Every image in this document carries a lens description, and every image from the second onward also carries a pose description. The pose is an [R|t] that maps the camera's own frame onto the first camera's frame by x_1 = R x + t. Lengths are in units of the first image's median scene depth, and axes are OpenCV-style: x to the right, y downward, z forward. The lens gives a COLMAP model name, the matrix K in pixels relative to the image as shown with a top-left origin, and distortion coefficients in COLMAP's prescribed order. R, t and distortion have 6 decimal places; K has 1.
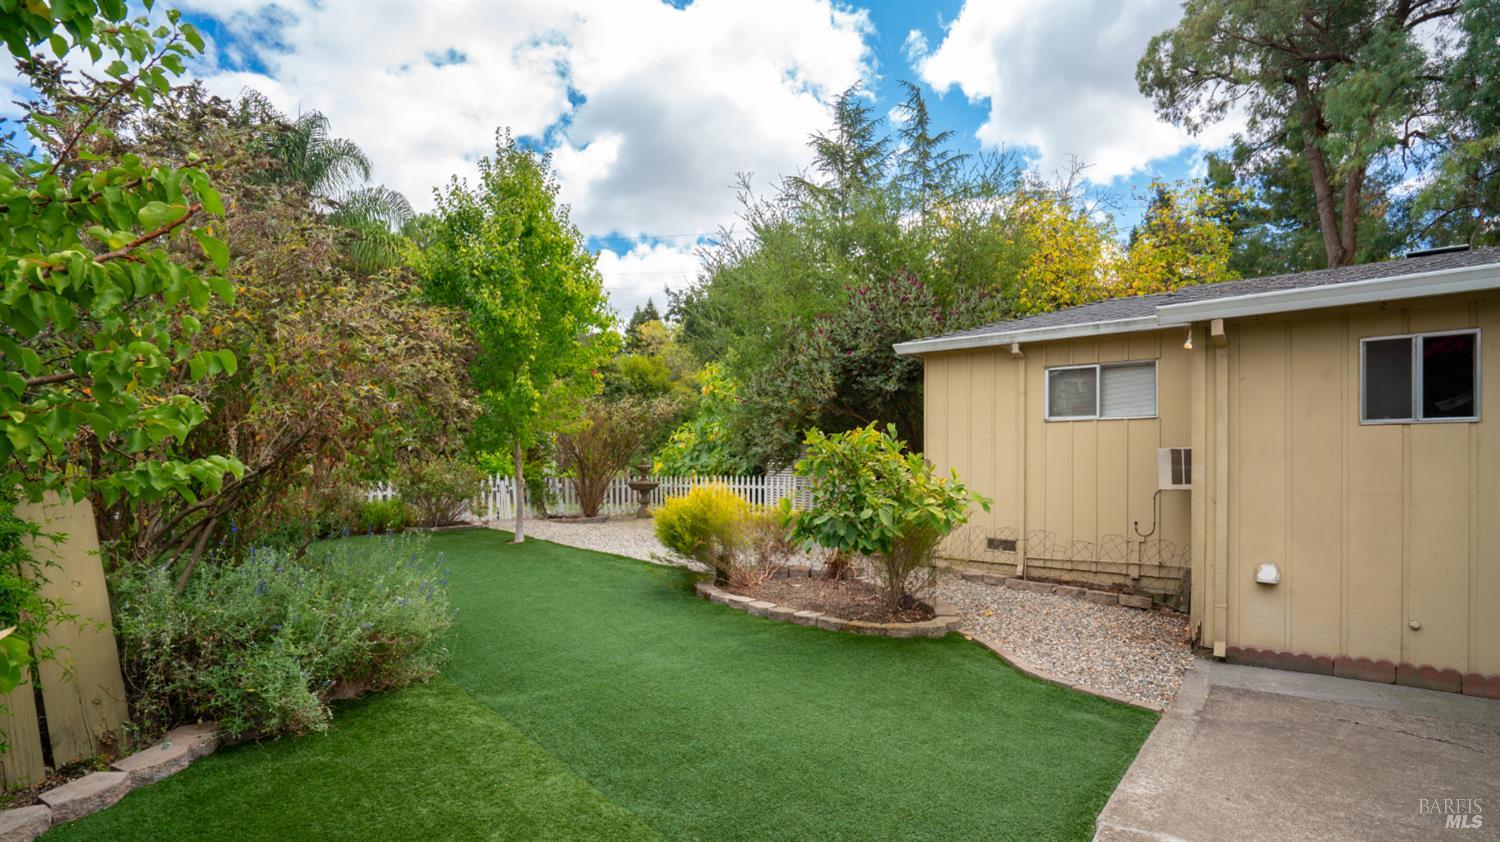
lens RADIAL K [[698.0, 0, 747.6], [0, 698.0, 477.2], [0, 0, 1]] dist [-0.045218, 0.011675]
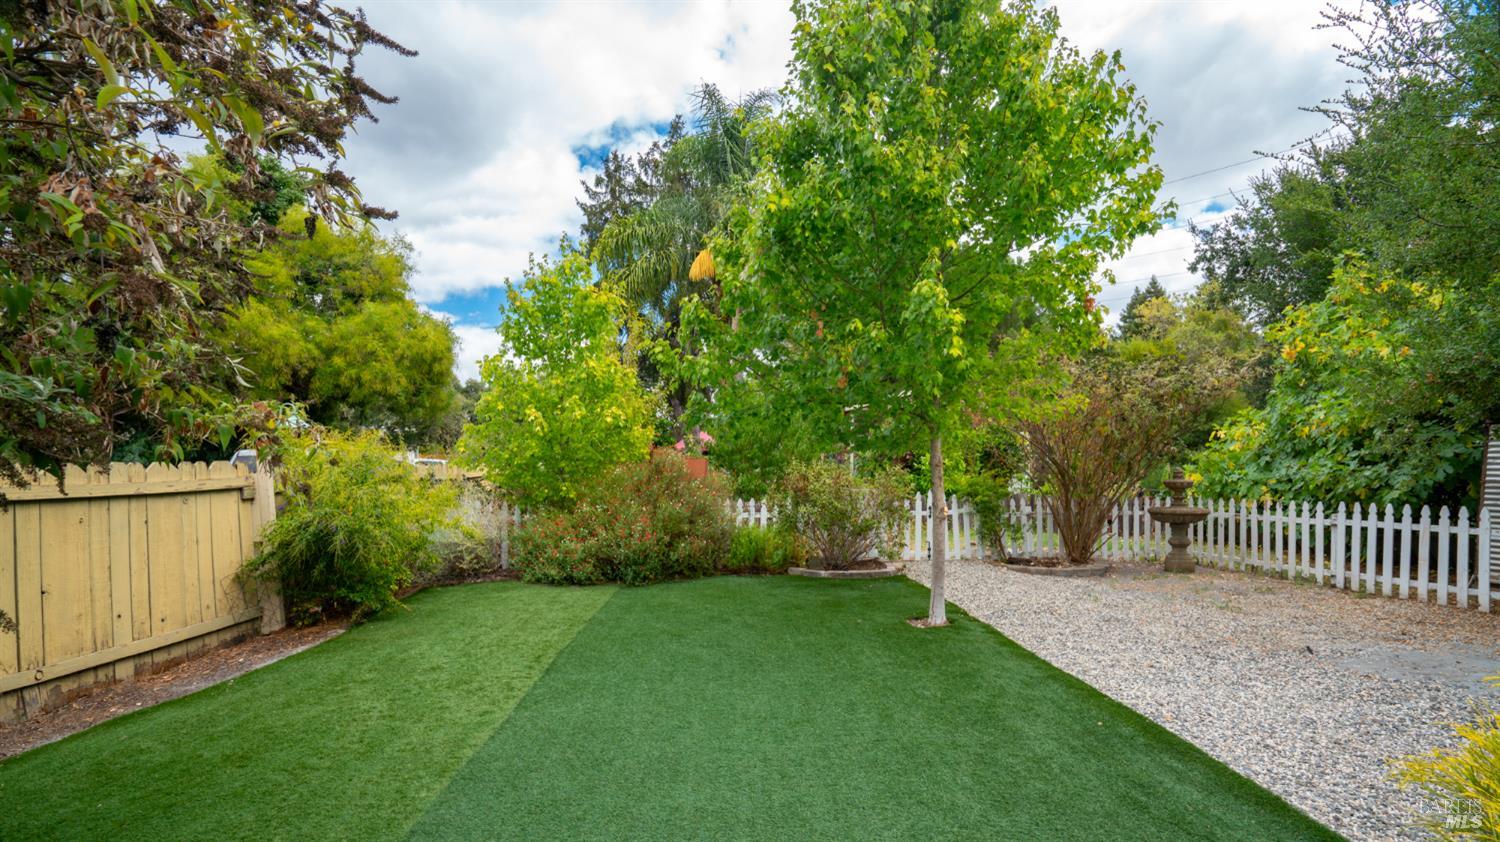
lens RADIAL K [[698.0, 0, 747.6], [0, 698.0, 477.2], [0, 0, 1]] dist [-0.045218, 0.011675]
pose [[0.787350, 0.011995, -0.616390, -0.108693], [-0.019172, 0.999804, -0.005033, -0.012782], [0.616208, 0.015780, 0.787425, 0.458792]]
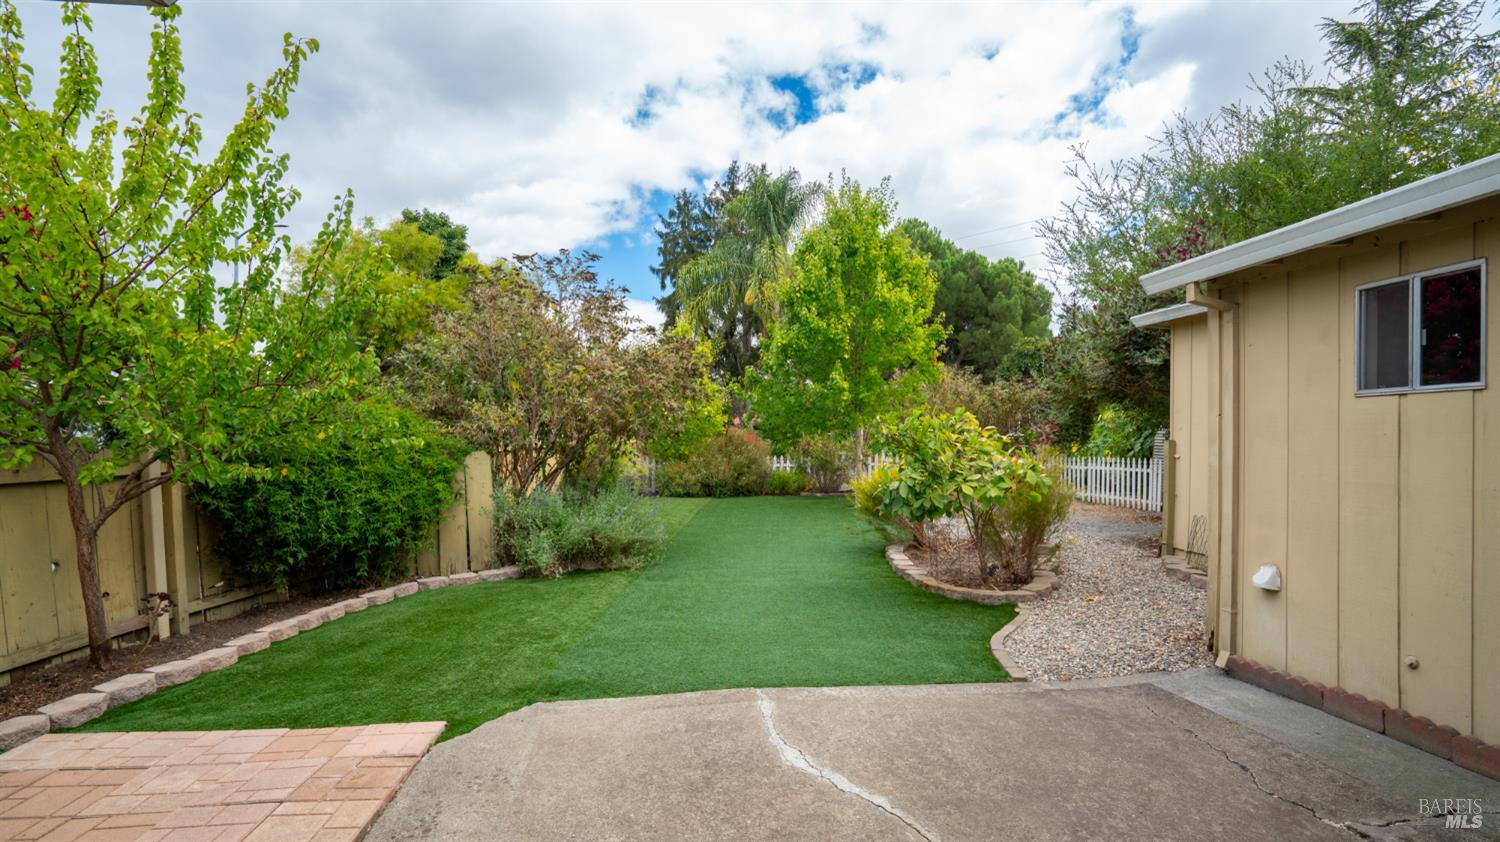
lens RADIAL K [[697.5, 0, 746.4], [0, 697.5, 441.9], [0, 0, 1]] dist [-0.001731, -0.000249]
pose [[0.739685, 0.006068, -0.672926, 0.321796], [-0.020718, 0.999691, -0.013758, 0.000382], [0.672634, 0.024118, 0.739582, -0.026296]]
